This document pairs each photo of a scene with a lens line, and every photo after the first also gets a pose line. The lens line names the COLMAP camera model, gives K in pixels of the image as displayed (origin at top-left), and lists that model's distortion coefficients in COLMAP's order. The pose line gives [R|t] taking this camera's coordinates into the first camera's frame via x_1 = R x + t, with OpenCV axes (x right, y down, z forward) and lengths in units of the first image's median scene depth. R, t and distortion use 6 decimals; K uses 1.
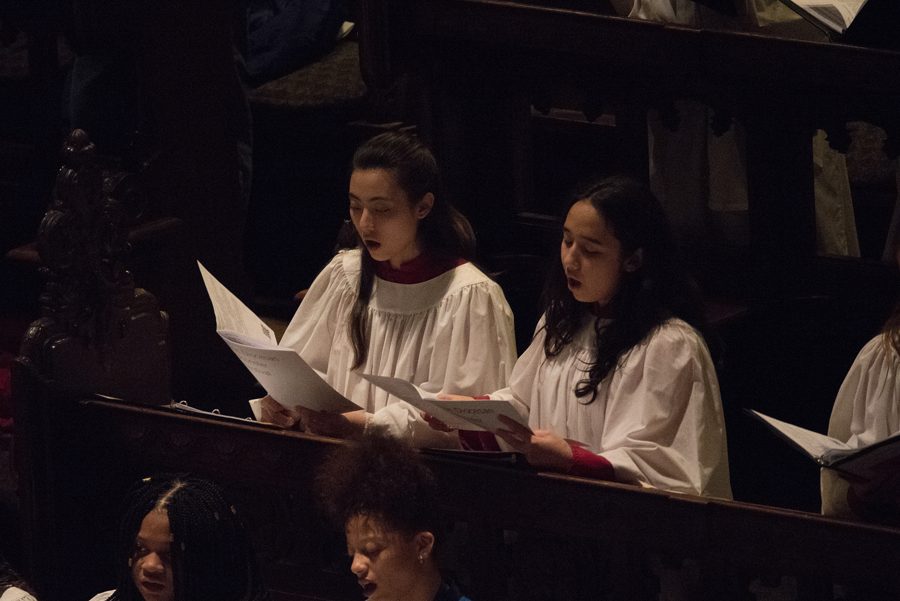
lens RADIAL K [[1844.8, 0, 450.0], [0, 1844.8, 300.5], [0, 0, 1]] dist [-0.057329, -0.202652]
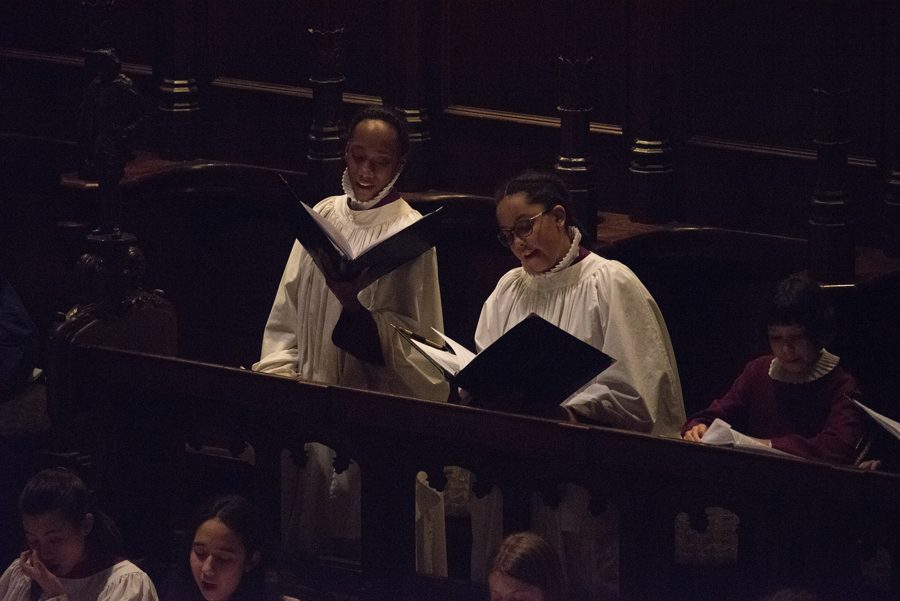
lens RADIAL K [[1844.8, 0, 450.0], [0, 1844.8, 300.5], [0, 0, 1]] dist [-0.057329, -0.202652]
pose [[0.982904, 0.054323, 0.175923, -0.003065], [-0.021127, 0.982449, -0.185331, 0.026171], [-0.182903, 0.178446, 0.966801, -0.247669]]
